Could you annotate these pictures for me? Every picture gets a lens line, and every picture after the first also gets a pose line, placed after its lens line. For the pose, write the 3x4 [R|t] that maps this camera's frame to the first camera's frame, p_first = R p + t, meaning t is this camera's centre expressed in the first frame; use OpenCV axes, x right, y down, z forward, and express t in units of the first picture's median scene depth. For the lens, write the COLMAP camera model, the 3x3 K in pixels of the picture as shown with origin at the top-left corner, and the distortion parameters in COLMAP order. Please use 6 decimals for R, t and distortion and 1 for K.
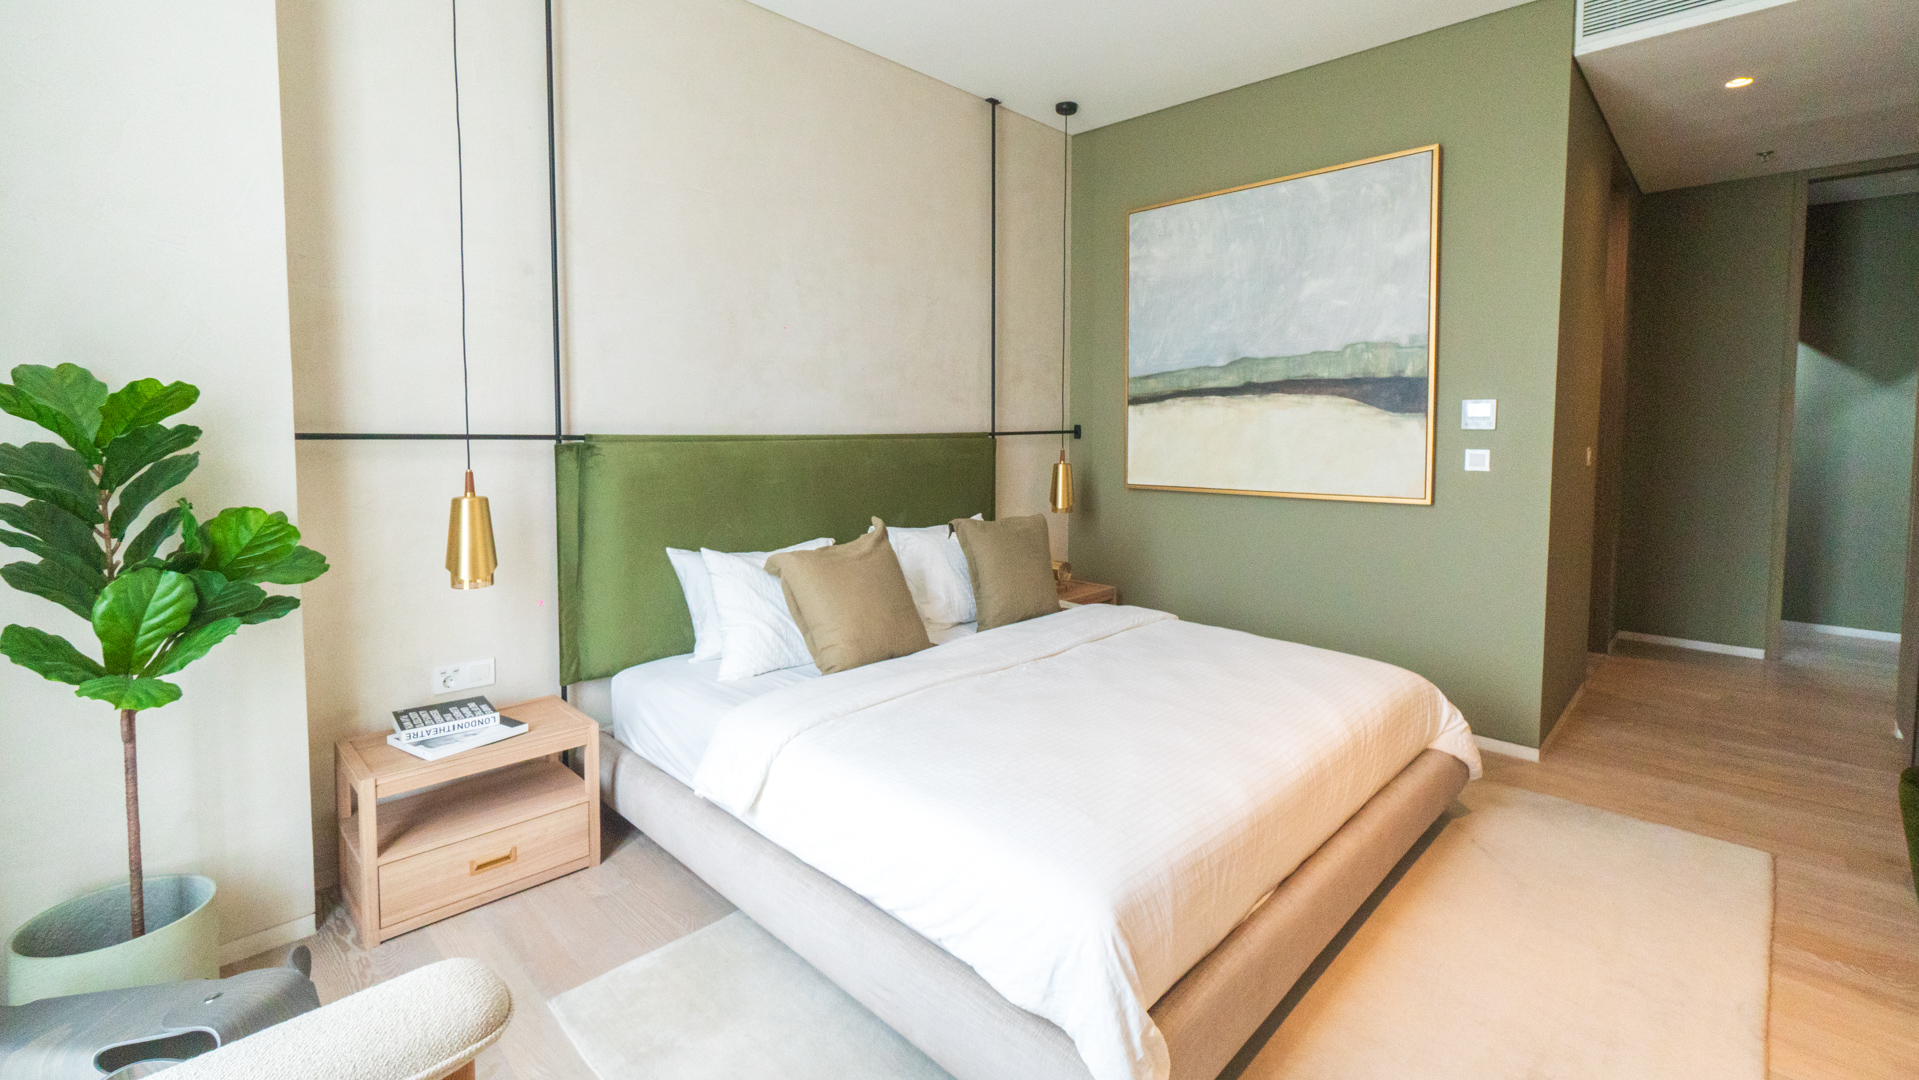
lens RADIAL K [[830.1, 0, 951.5], [0, 830.1, 487.3], [0, 0, 1]] dist [0.000402, 0.000339]
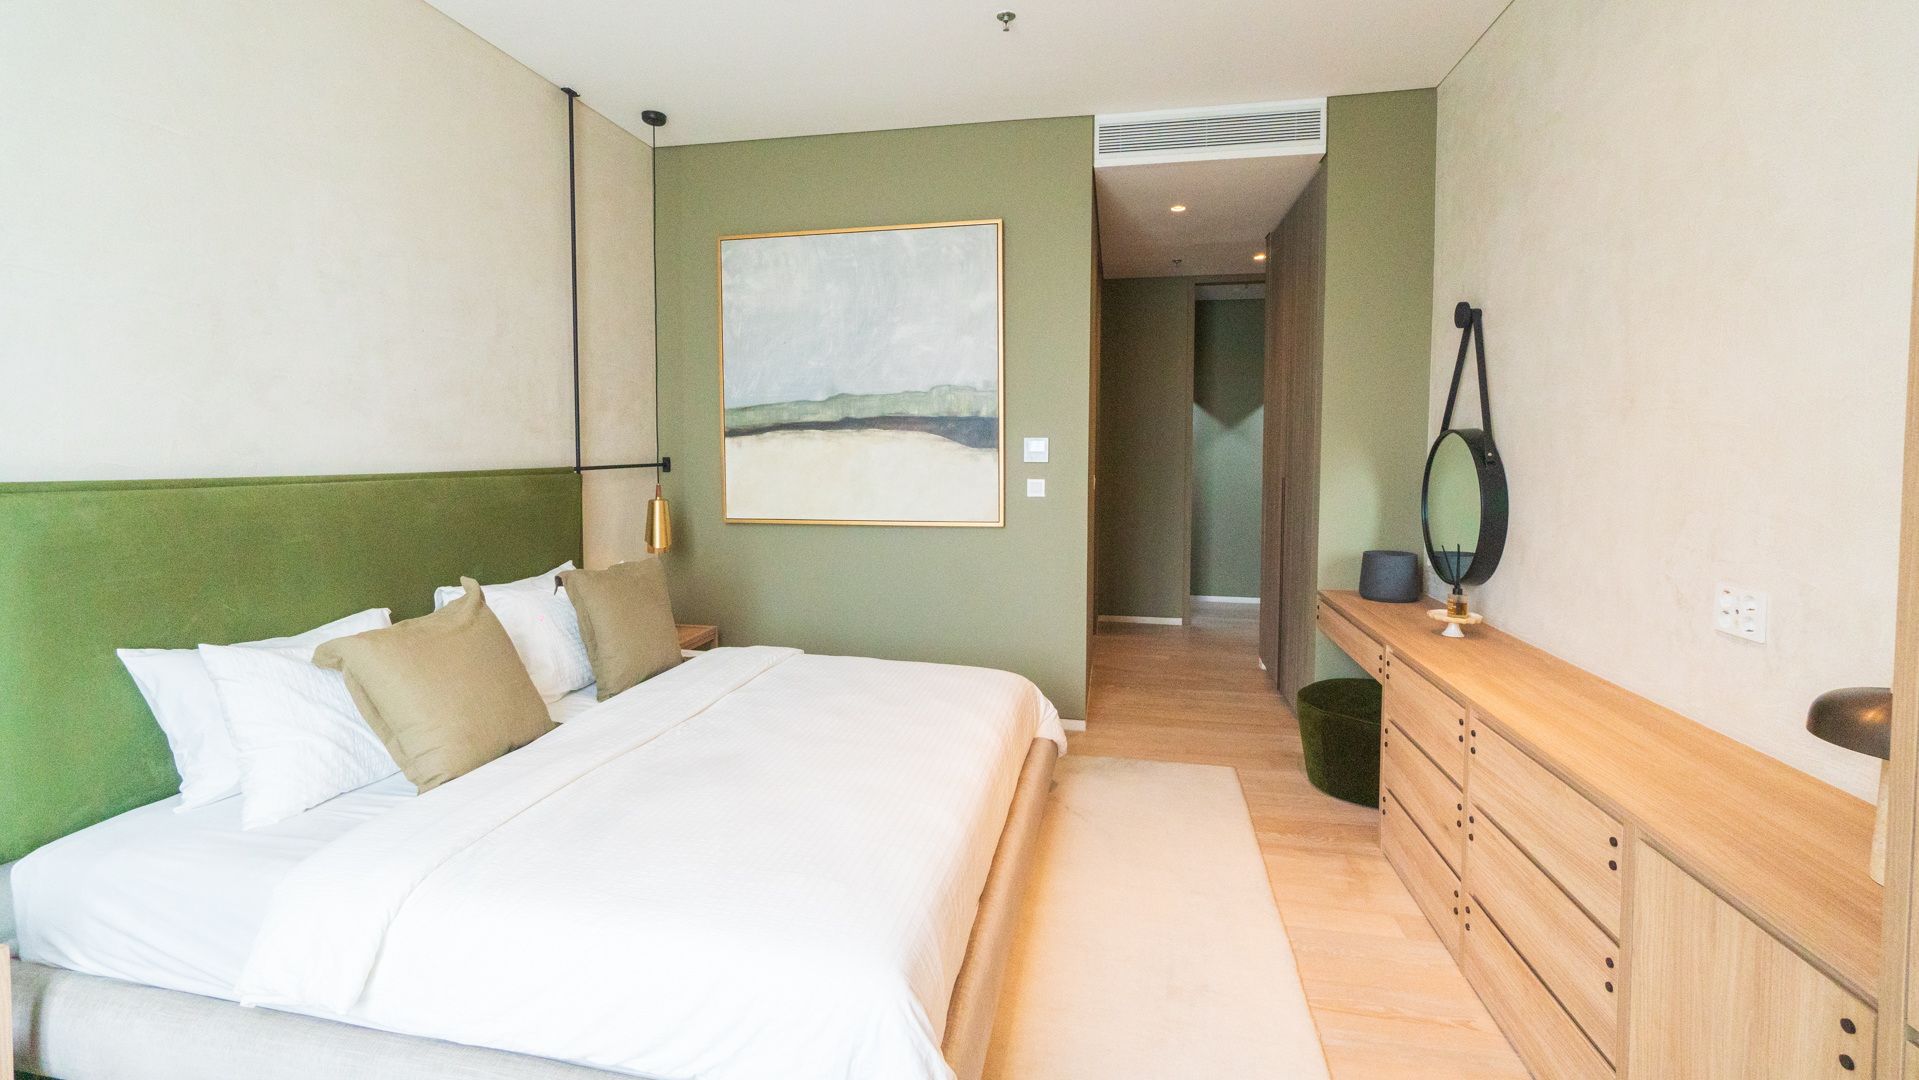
lens RADIAL K [[824.8, 0, 948.7], [0, 824.8, 501.5], [0, 0, 1]] dist [-0.003243, 0.000150]
pose [[0.841082, -0.032337, 0.539940, -0.111208], [0.039222, 0.999230, -0.001253, -0.015819], [-0.539483, 0.022231, 0.841703, 0.065010]]
